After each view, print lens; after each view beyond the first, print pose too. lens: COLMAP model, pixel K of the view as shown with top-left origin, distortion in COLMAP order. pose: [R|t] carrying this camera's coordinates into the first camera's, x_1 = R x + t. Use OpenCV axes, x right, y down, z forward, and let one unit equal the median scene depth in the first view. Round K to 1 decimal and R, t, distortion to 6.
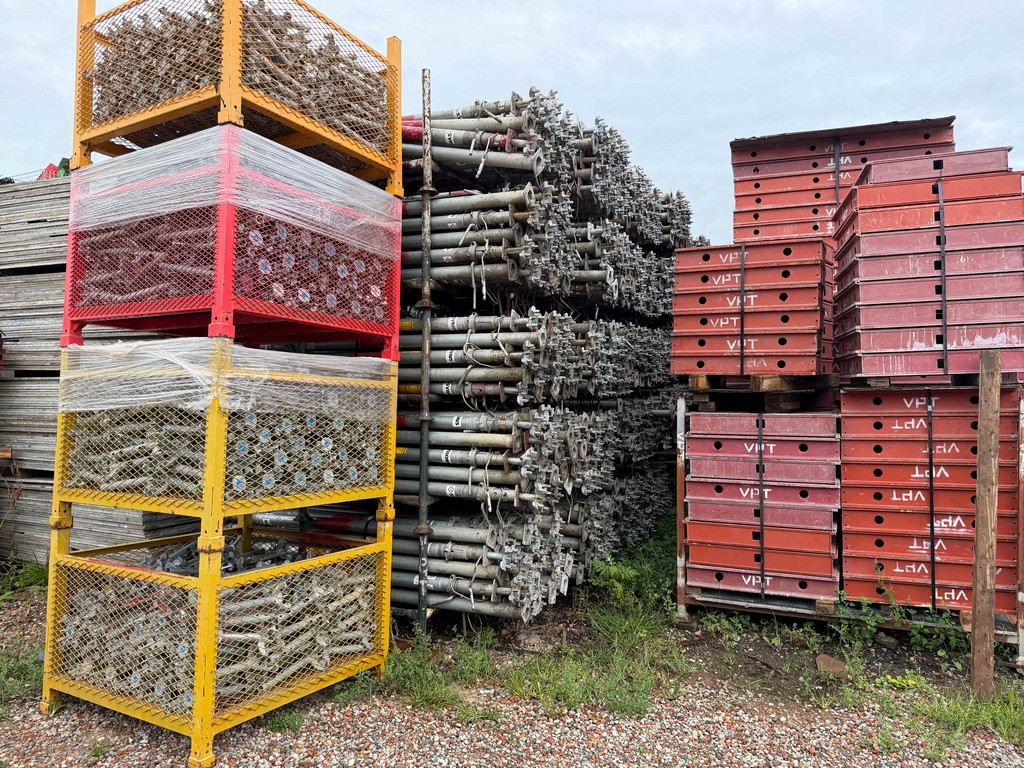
lens RADIAL K [[711.6, 0, 514.8], [0, 711.6, 372.7], [0, 0, 1]] dist [0.072875, -0.078472]
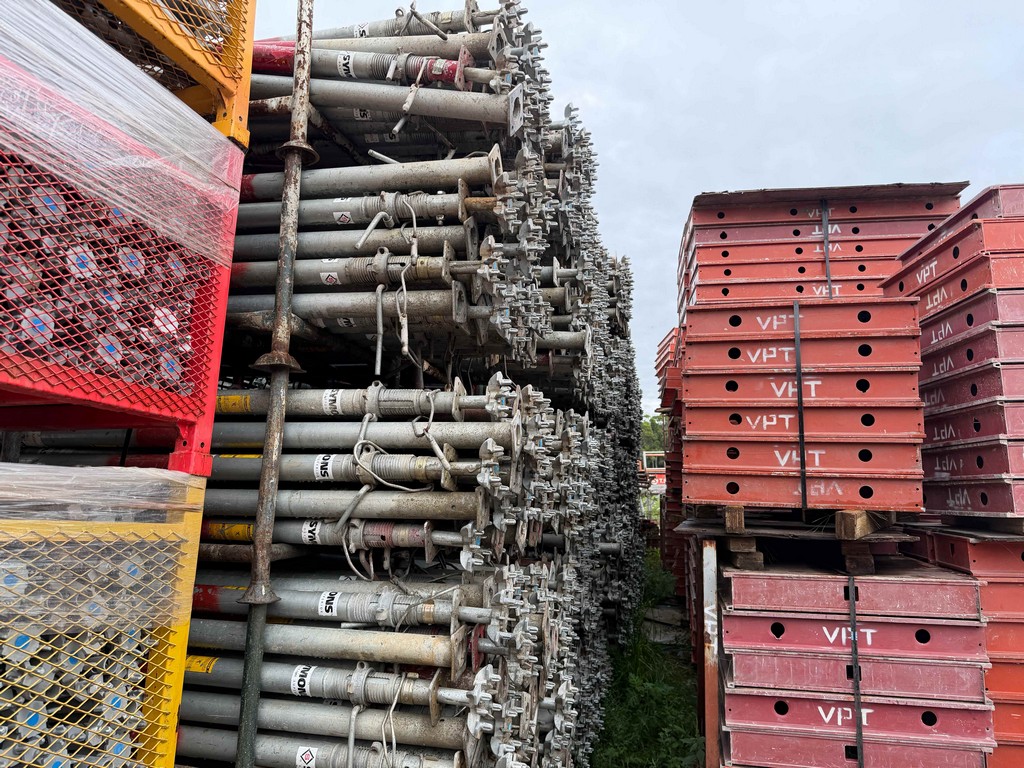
lens RADIAL K [[711.6, 0, 514.8], [0, 711.6, 372.7], [0, 0, 1]] dist [0.072875, -0.078472]
pose [[0.977833, 0.050453, 0.203218, -0.063898], [-0.020389, 0.988867, -0.147400, -0.016815], [-0.208393, 0.139989, 0.967975, 0.472583]]
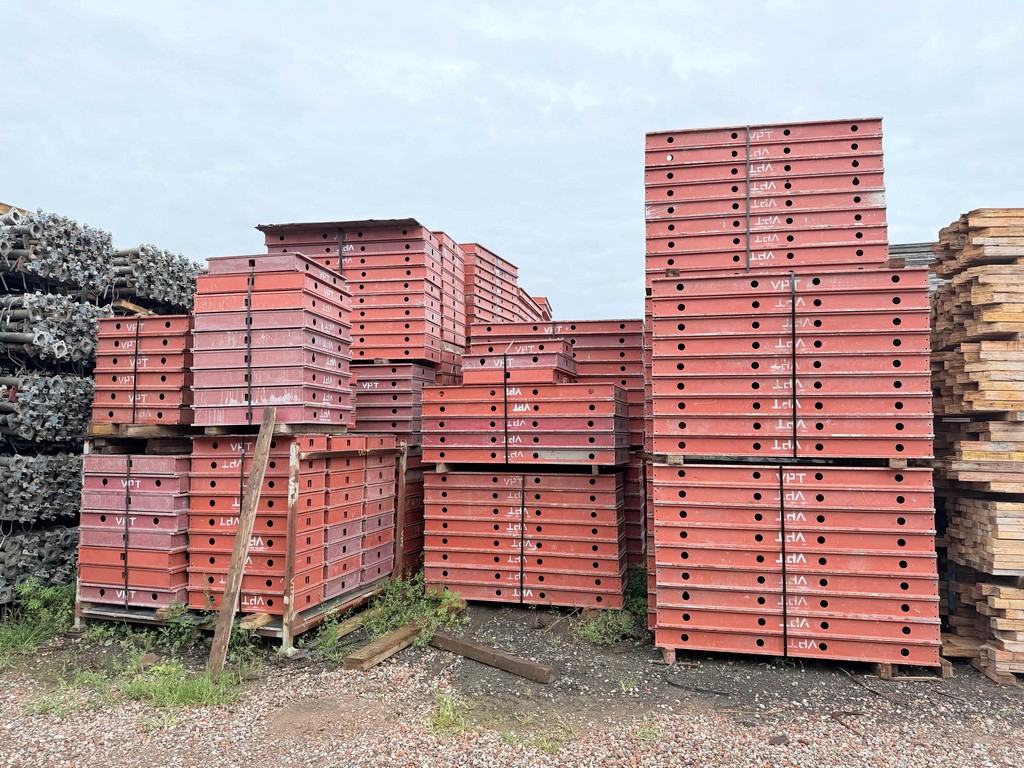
lens RADIAL K [[723.2, 0, 512.0], [0, 723.2, 384.0], [0, 0, 1]] dist [0.055397, -0.082109]
pose [[0.992197, 0.022256, 0.122679, 0.869342], [-0.015140, 0.998165, -0.058638, -0.001221], [-0.123759, 0.056323, 0.990713, -0.330940]]
